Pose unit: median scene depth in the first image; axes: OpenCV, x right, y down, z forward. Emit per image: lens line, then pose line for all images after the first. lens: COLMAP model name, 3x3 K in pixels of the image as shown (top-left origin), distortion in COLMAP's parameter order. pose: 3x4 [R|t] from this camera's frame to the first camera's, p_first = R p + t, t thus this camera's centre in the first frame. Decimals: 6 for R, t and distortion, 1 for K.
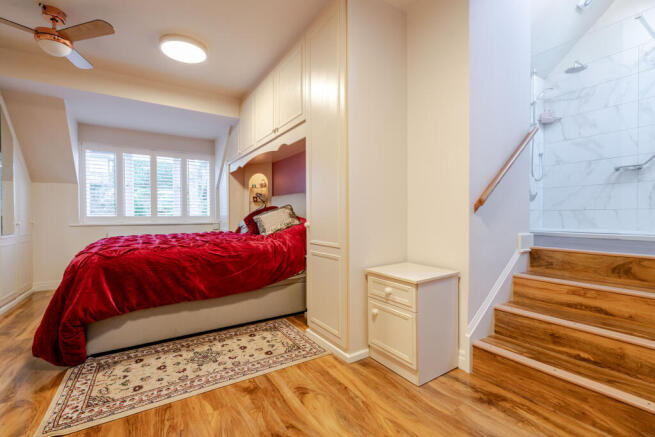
lens RADIAL K [[295.5, 0, 327.4], [0, 295.5, 218.4], [0, 0, 1]] dist [0.000090, 0.000319]
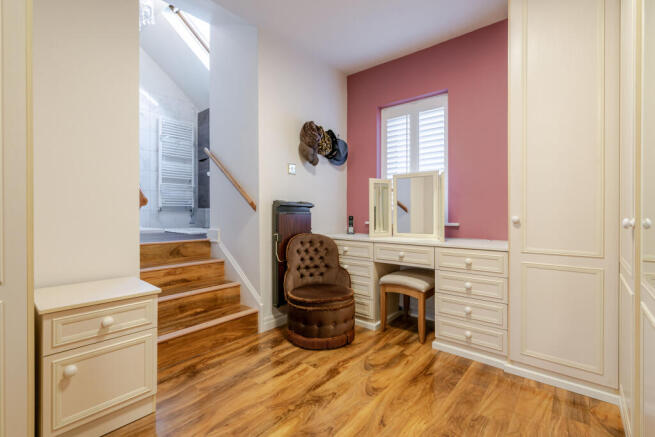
lens RADIAL K [[295.5, 0, 324.5], [0, 295.5, 214.8], [0, 0, 1]] dist [0.000090, 0.000319]
pose [[-0.289537, 0.002642, 0.957163, -0.685971], [0.009068, 0.999959, -0.000018, -0.004761], [-0.957124, 0.008674, -0.289549, 0.786244]]
